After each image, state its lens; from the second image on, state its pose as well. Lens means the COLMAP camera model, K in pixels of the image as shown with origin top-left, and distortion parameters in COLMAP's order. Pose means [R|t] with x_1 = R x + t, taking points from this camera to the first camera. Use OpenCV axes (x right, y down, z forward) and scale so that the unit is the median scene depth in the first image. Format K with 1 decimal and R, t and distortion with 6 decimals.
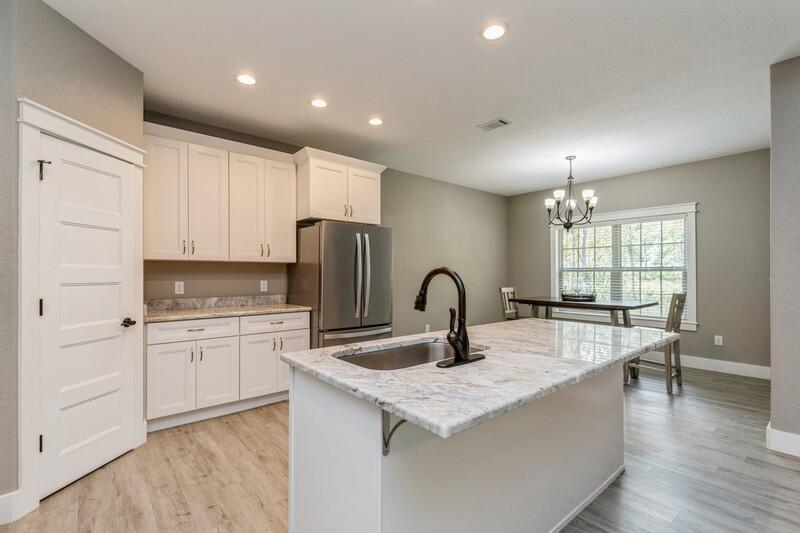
lens RADIAL K [[365.7, 0, 403.0], [0, 365.7, 276.2], [0, 0, 1]] dist [-0.002584, -0.000654]
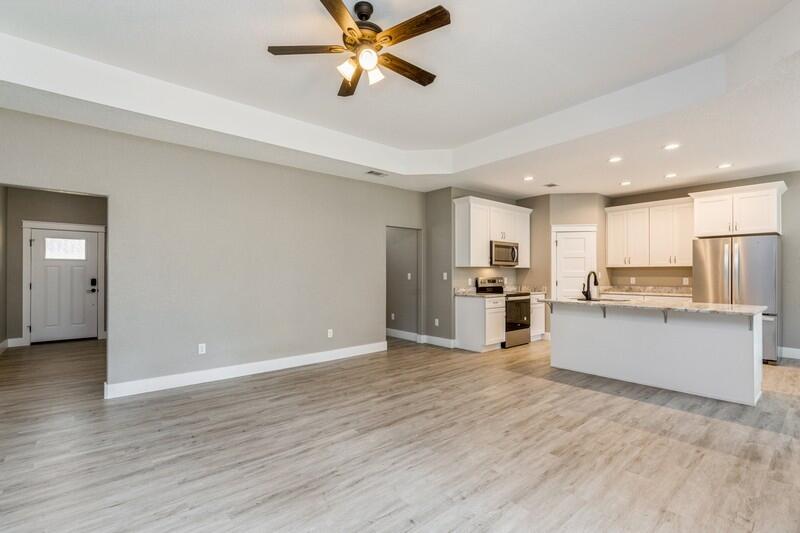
lens RADIAL K [[367.5, 0, 392.8], [0, 367.5, 271.9], [0, 0, 1]] dist [0.003042, -0.000631]
pose [[-0.018512, -0.006924, -0.999805, 1.300274], [-0.006859, 0.999953, -0.006798, 0.006533], [0.999805, 0.006732, -0.018559, -0.249249]]
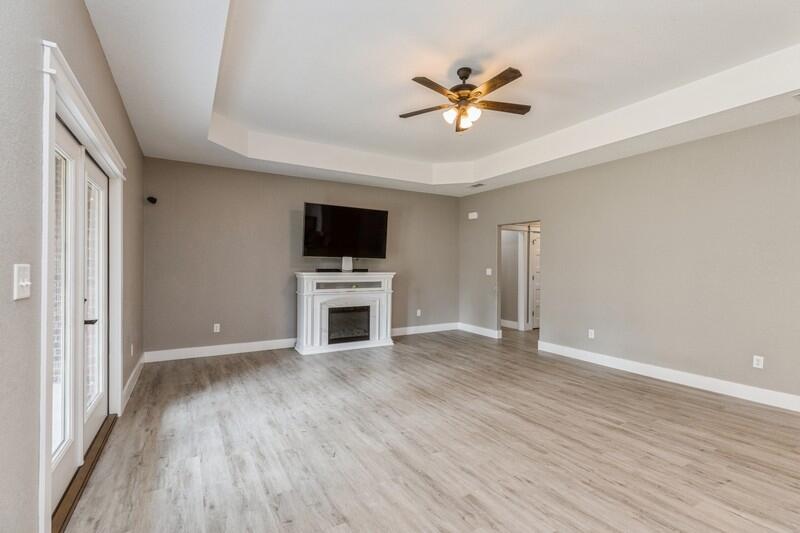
lens RADIAL K [[359.8, 0, 398.6], [0, 359.8, 266.7], [0, 0, 1]] dist [0.001712, -0.000025]
pose [[-0.983426, -0.009904, 0.181039, 0.622622], [-0.008840, 0.999939, 0.006685, -0.008721], [-0.181094, 0.004974, -0.983453, 0.580485]]
